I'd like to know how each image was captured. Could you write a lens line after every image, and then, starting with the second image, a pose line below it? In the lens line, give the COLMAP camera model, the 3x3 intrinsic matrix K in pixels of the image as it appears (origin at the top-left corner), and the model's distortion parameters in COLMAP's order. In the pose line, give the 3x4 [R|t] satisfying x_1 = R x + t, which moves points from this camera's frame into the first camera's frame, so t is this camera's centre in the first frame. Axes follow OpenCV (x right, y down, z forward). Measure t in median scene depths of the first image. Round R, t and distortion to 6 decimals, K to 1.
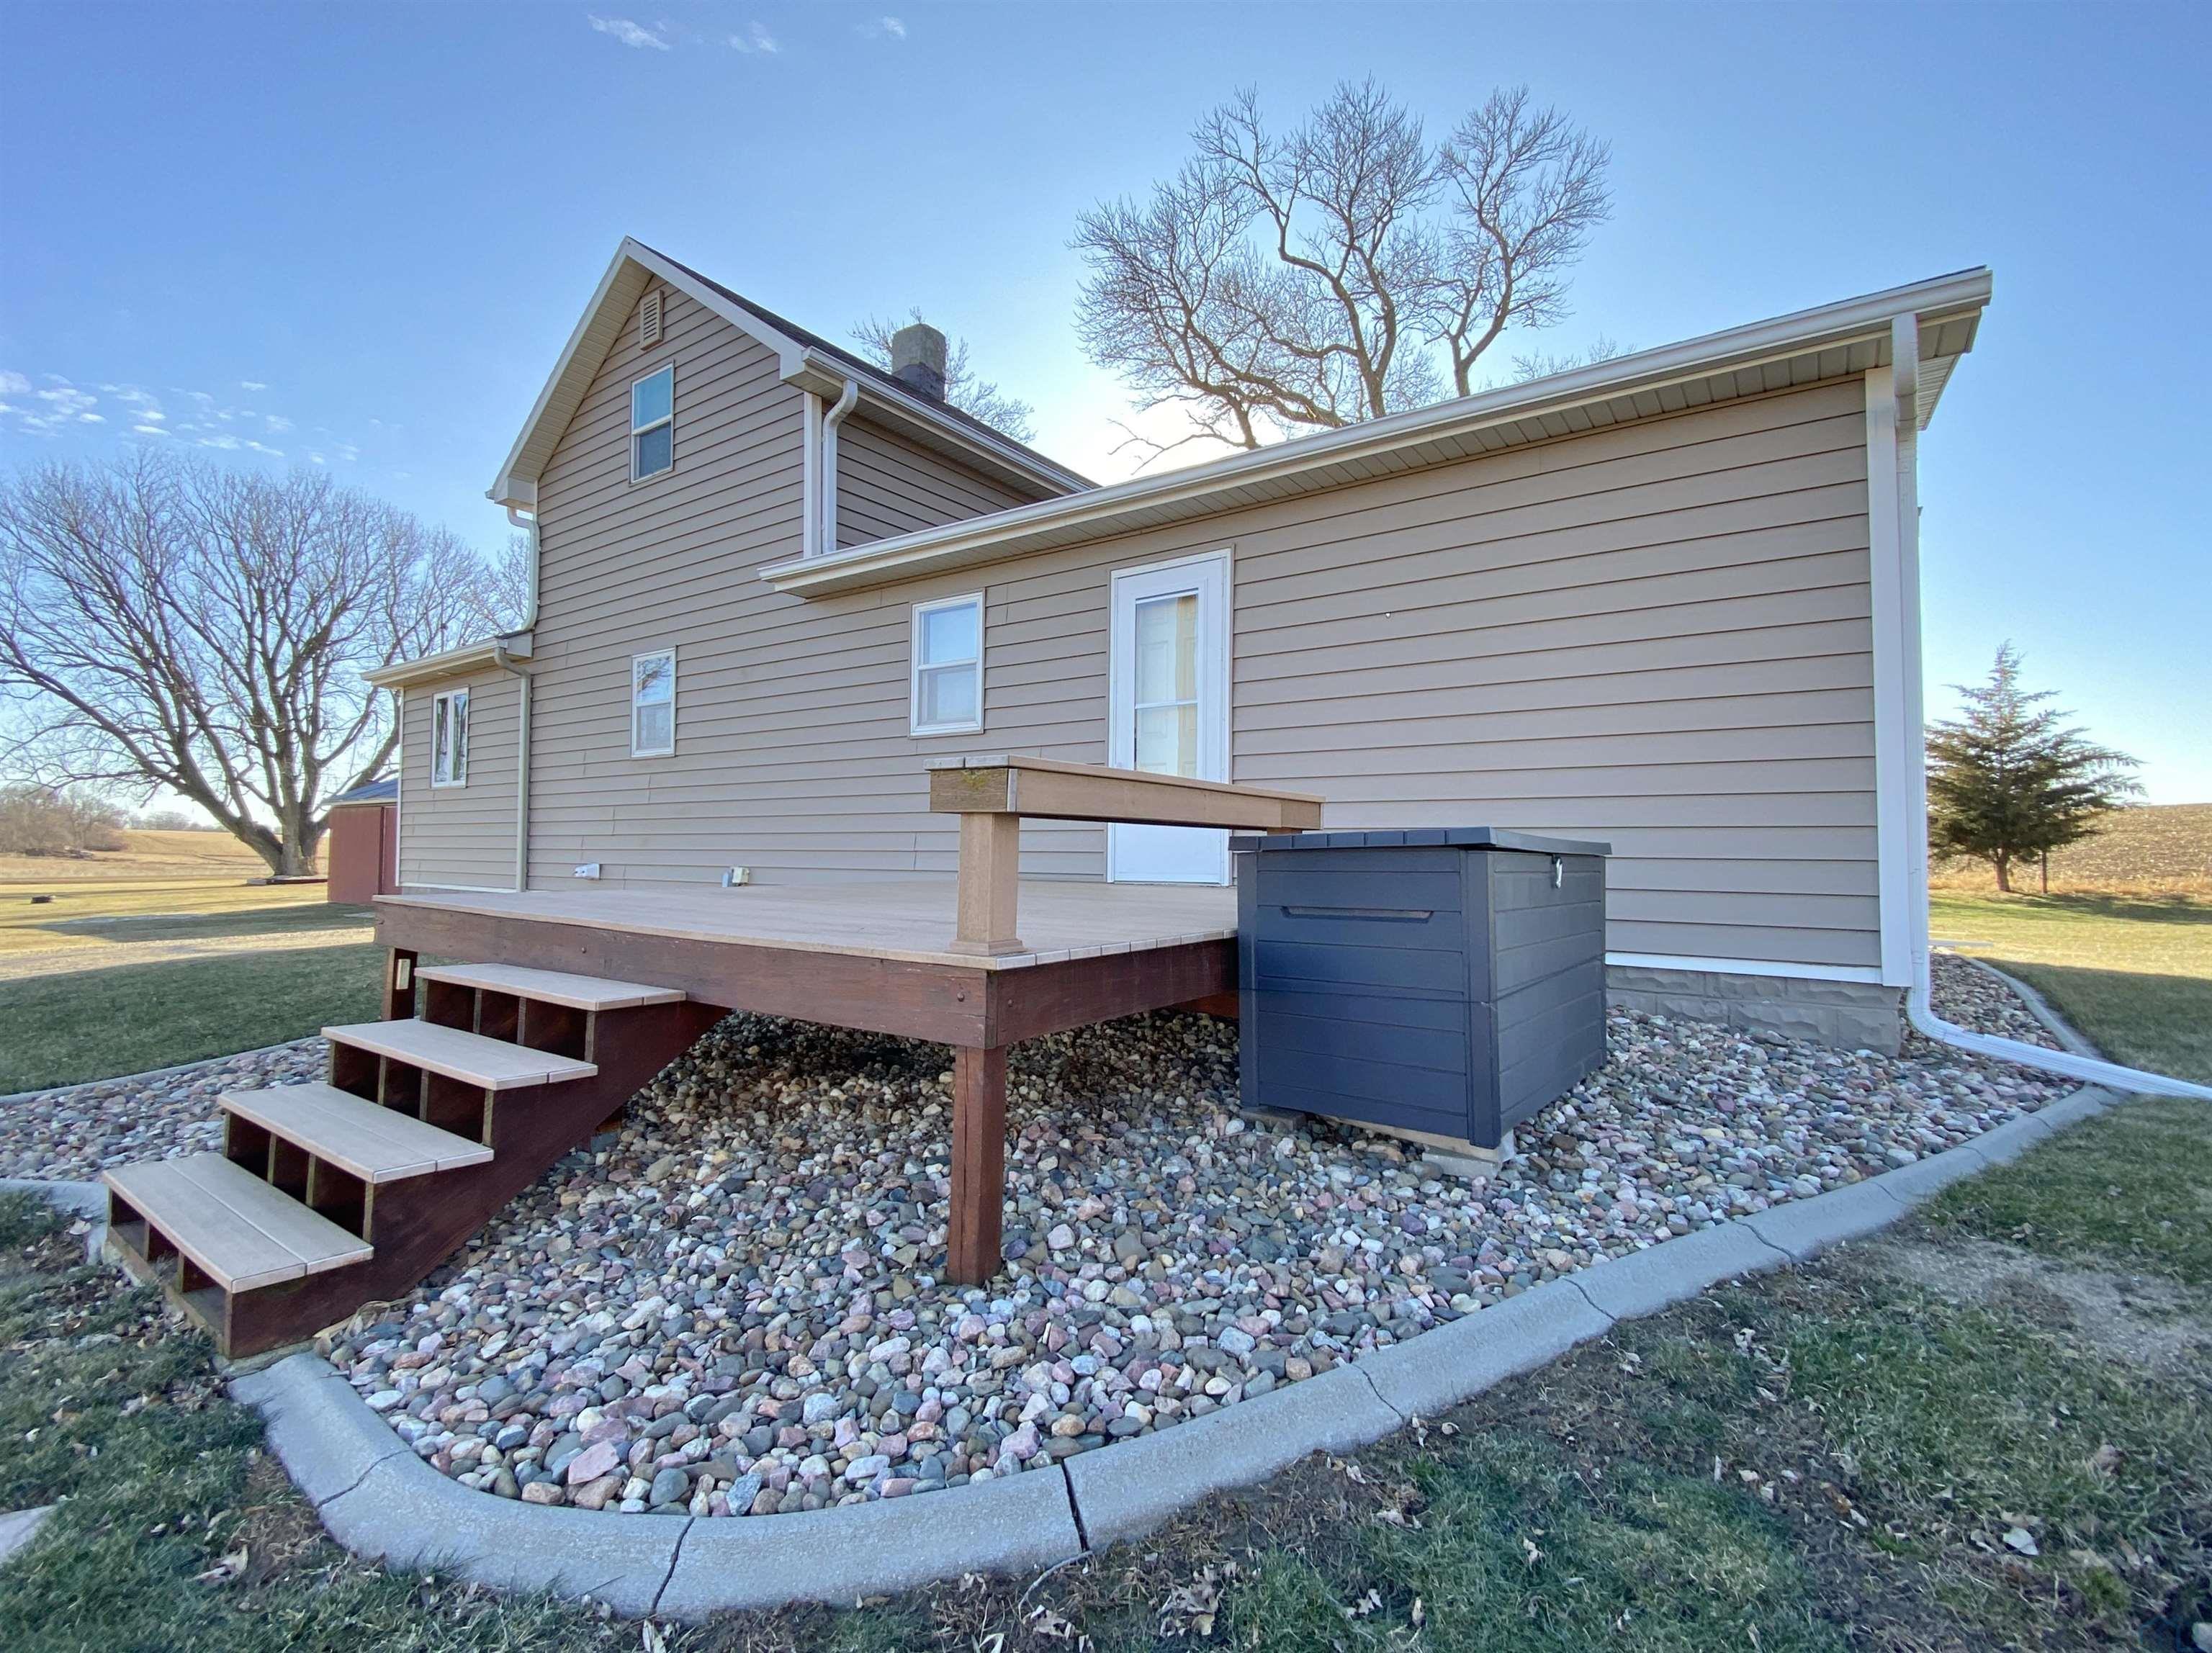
lens RADIAL K [[985.7, 0, 1105.7], [0, 985.7, 821.9], [0, 0, 1]] dist [-0.009113, -0.009166]
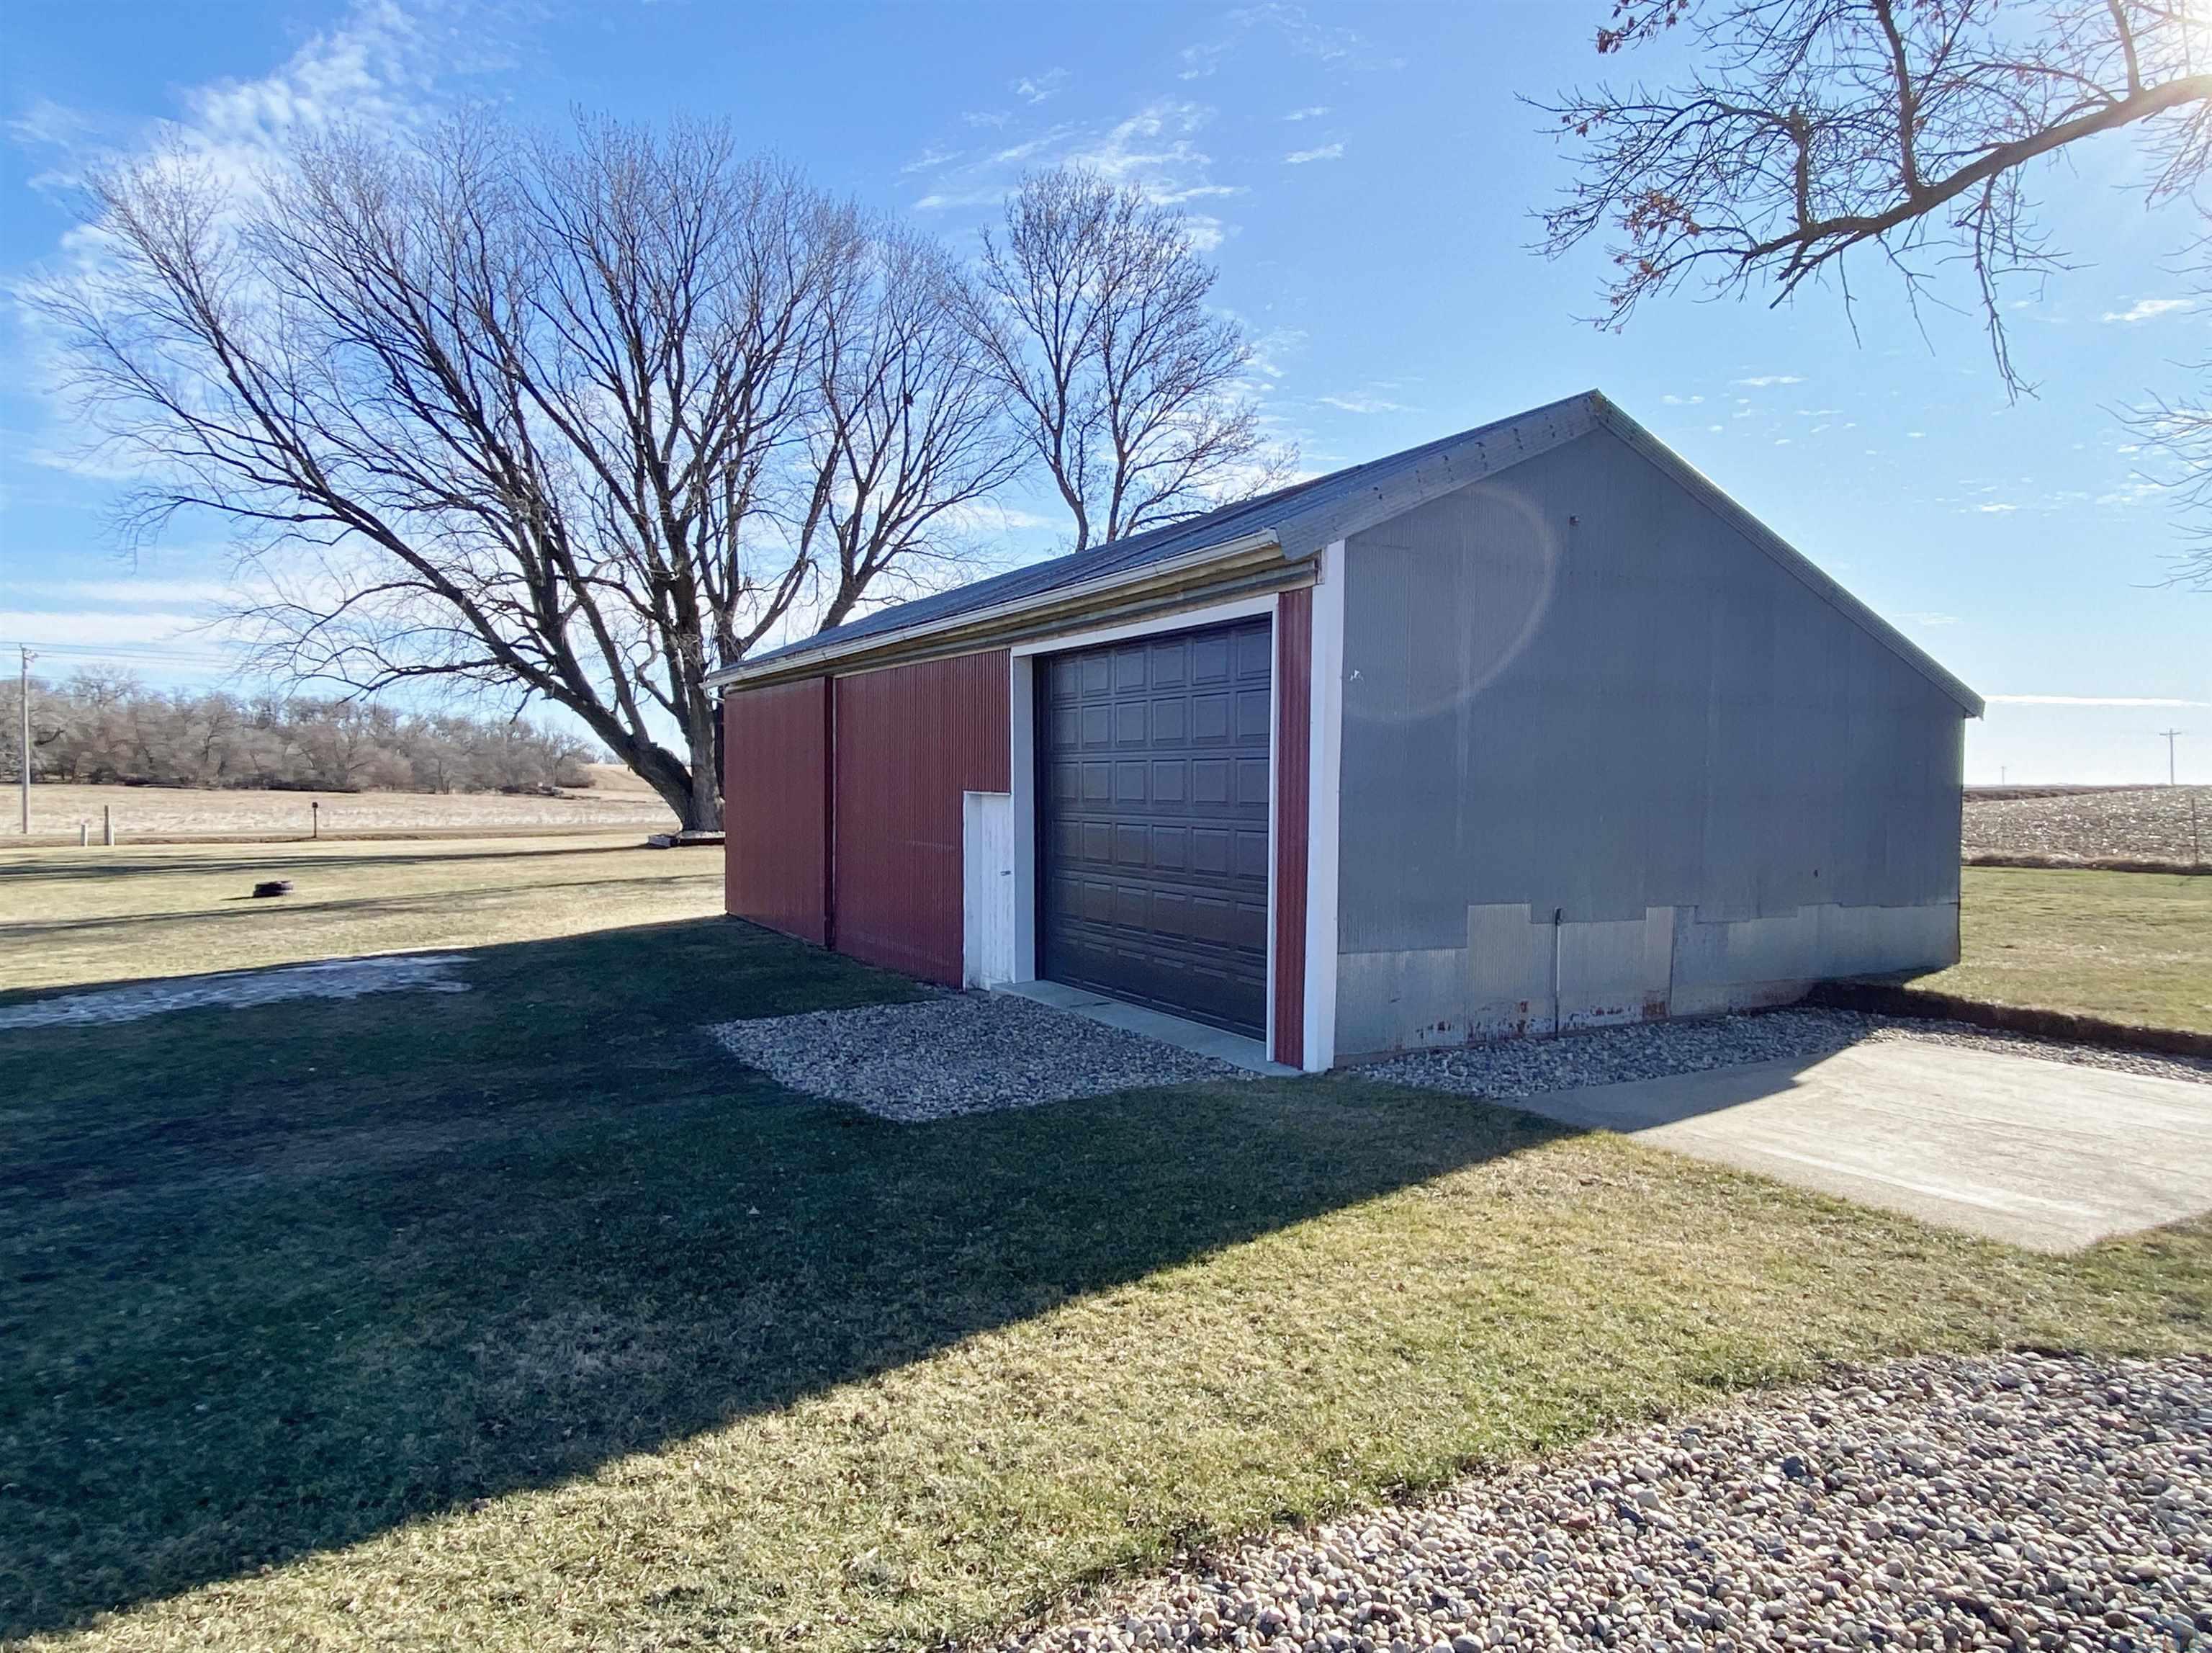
lens RADIAL K [[1331.4, 0, 1105.1], [0, 1331.4, 825.1], [0, 0, 1]] dist [0.007926, 0.000362]
pose [[0.911109, 0.006470, -0.412116, -0.270441], [0.019141, 0.998134, 0.057987, 0.008579], [0.411722, -0.060721, 0.909284, 0.351520]]
